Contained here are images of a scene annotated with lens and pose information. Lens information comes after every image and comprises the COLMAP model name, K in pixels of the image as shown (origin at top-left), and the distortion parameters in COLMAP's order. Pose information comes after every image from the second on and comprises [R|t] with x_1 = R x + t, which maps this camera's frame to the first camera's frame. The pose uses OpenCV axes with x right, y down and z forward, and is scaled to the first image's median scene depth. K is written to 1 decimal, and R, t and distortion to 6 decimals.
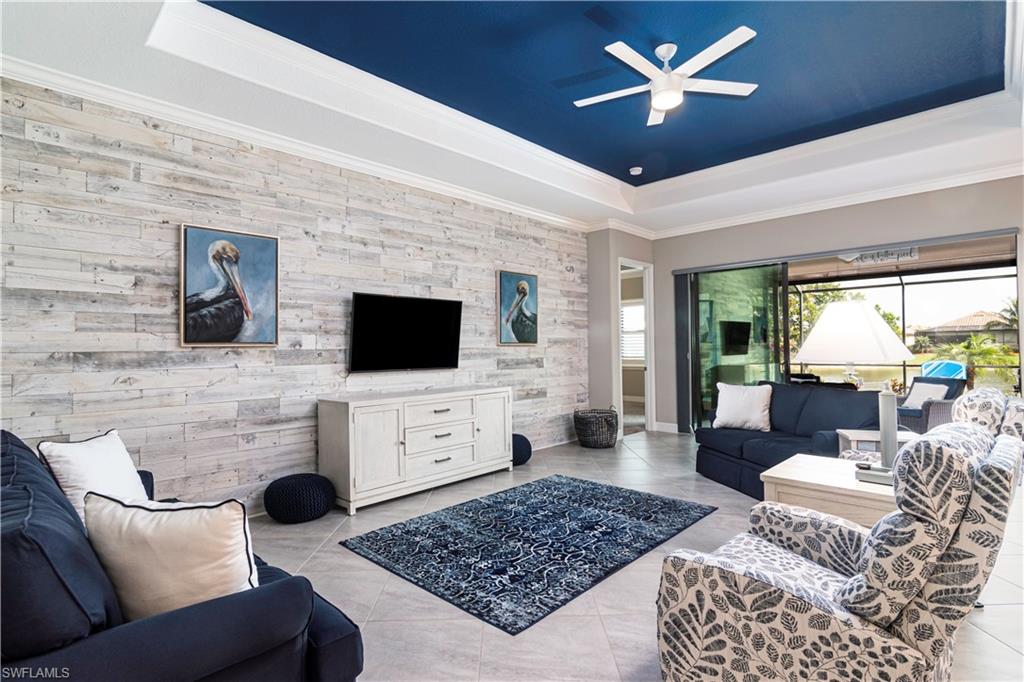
lens RADIAL K [[495.0, 0, 510.8], [0, 495.0, 337.8], [0, 0, 1]] dist [0.000281, 0.001039]
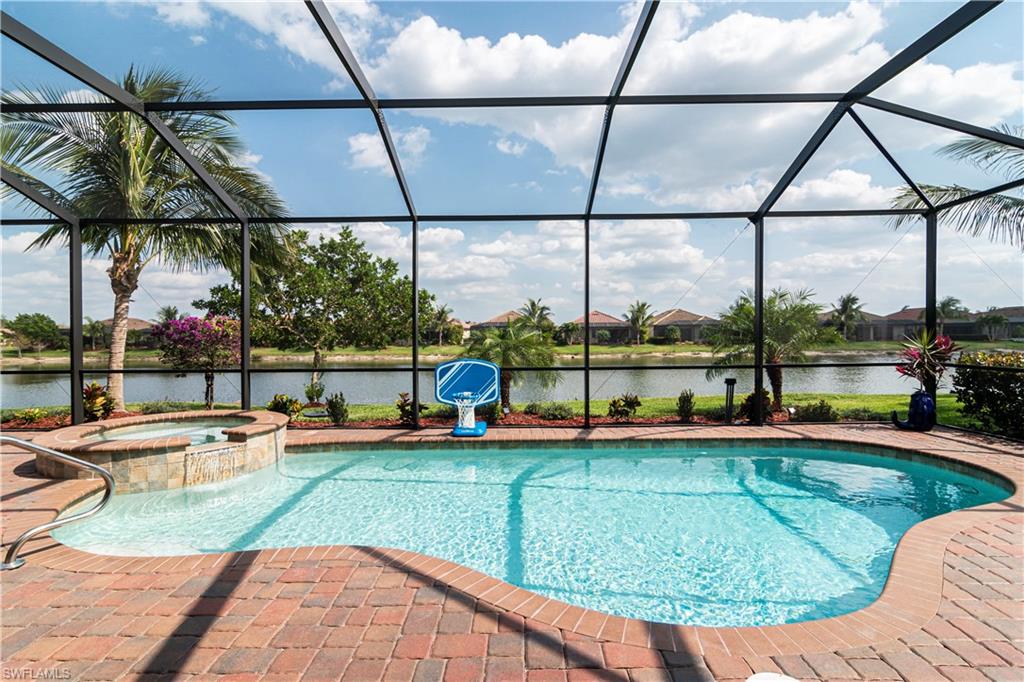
lens RADIAL K [[495.0, 0, 514.5], [0, 495.0, 338.3], [0, 0, 1]] dist [0.000281, 0.001039]
pose [[0.721791, -0.003112, 0.692104, 0.445376], [-0.005145, 0.999938, 0.009862, 0.014449], [-0.692092, -0.010679, 0.721730, 0.479336]]
